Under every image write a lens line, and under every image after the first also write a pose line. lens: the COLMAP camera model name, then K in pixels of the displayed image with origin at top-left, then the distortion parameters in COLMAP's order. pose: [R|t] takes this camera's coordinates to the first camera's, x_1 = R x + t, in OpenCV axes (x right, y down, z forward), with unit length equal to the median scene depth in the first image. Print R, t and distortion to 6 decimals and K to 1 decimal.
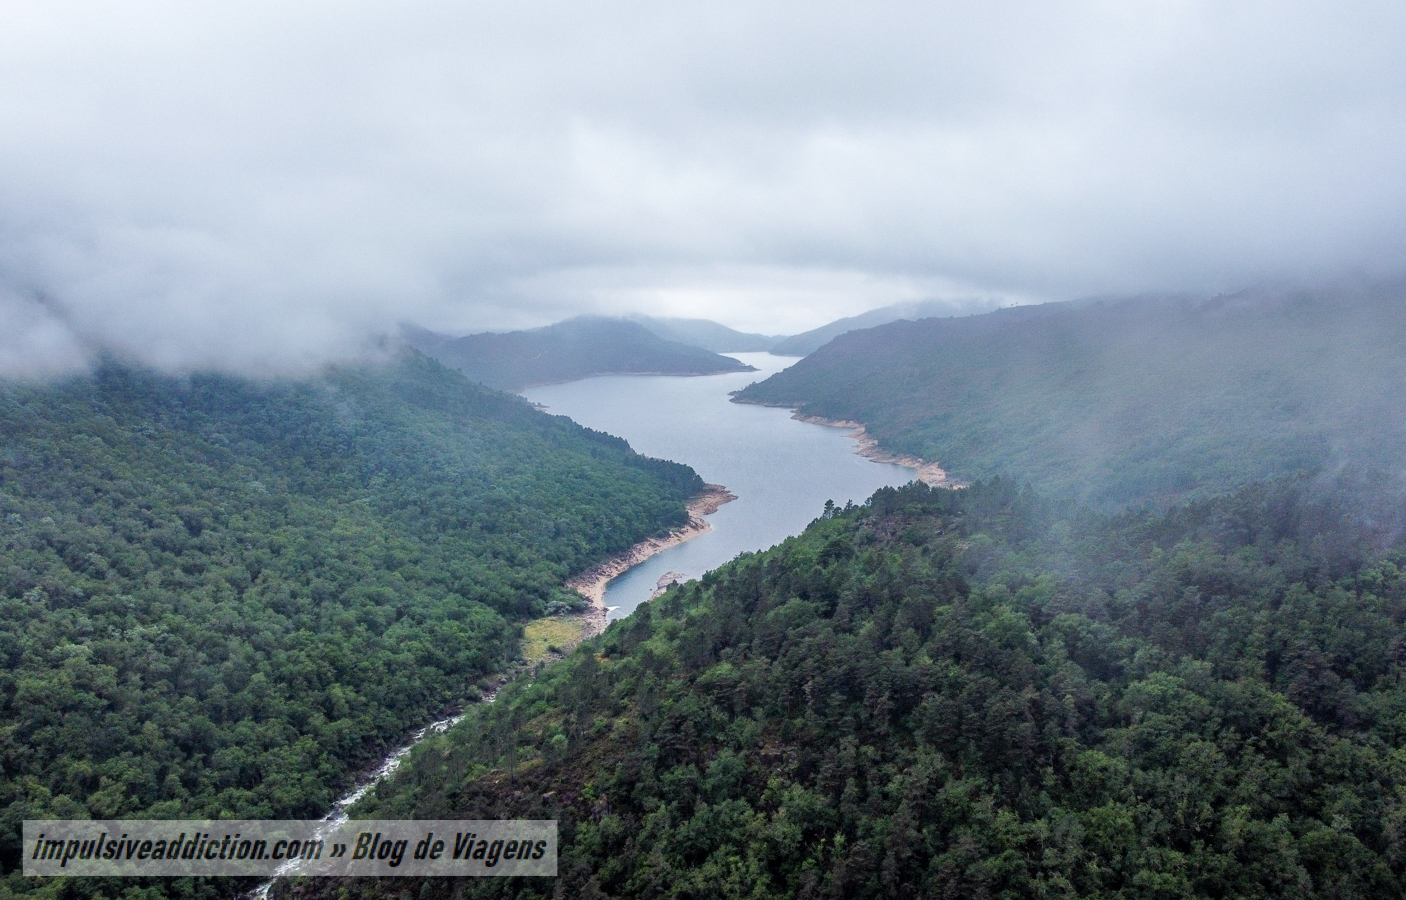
lens RADIAL K [[927.5, 0, 651.6], [0, 927.5, 494.9], [0, 0, 1]] dist [0.006595, 0.001632]
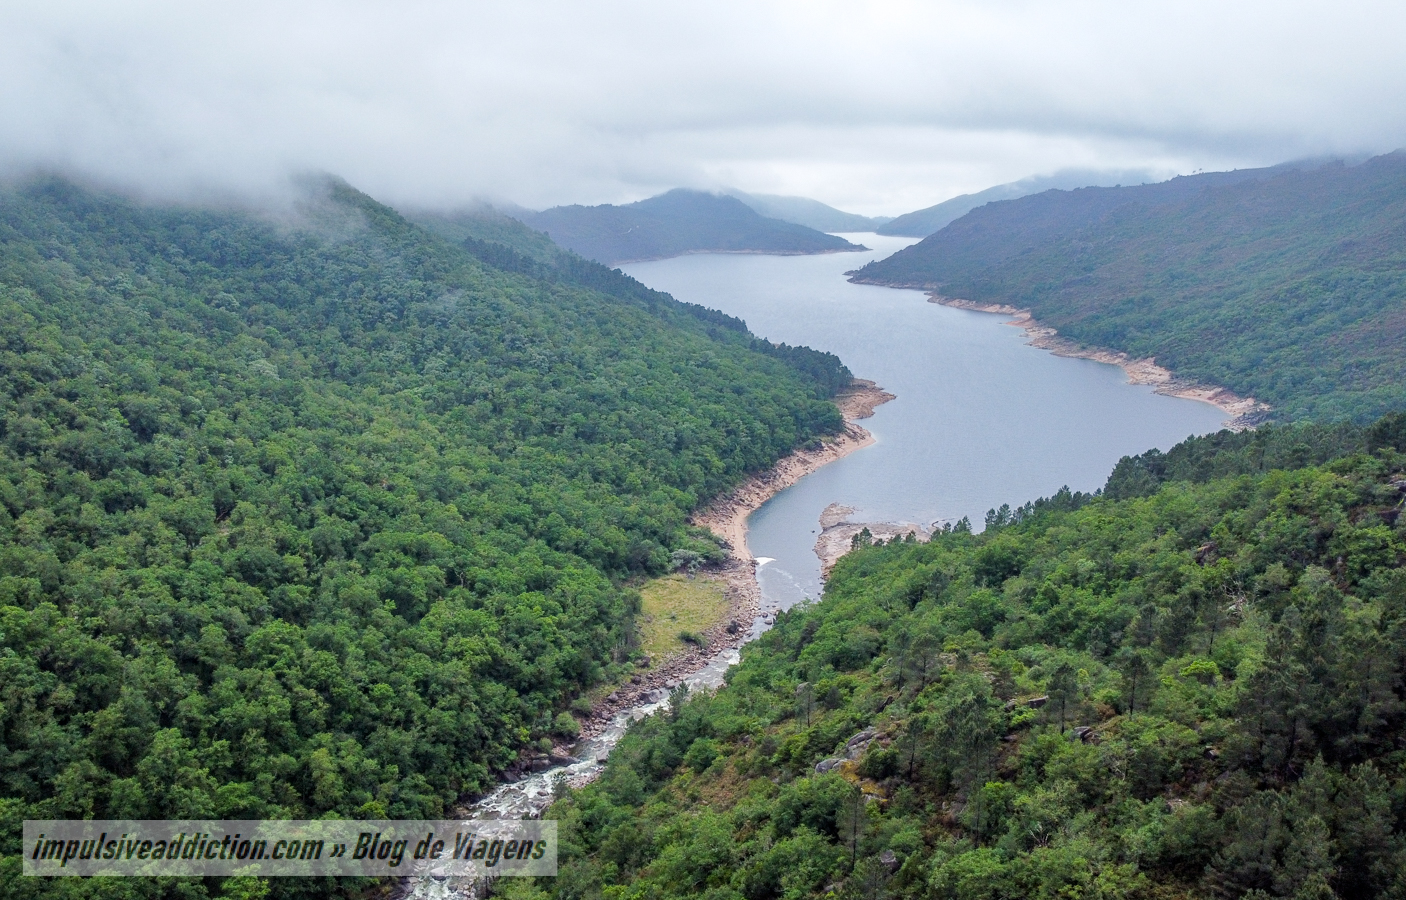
lens RADIAL K [[927.5, 0, 651.6], [0, 927.5, 494.9], [0, 0, 1]] dist [0.006595, 0.001632]
pose [[0.995566, 0.040268, -0.085006, -0.070676], [-0.029663, 0.992023, 0.122517, -0.008299], [0.089261, -0.119452, 0.988819, 0.330641]]
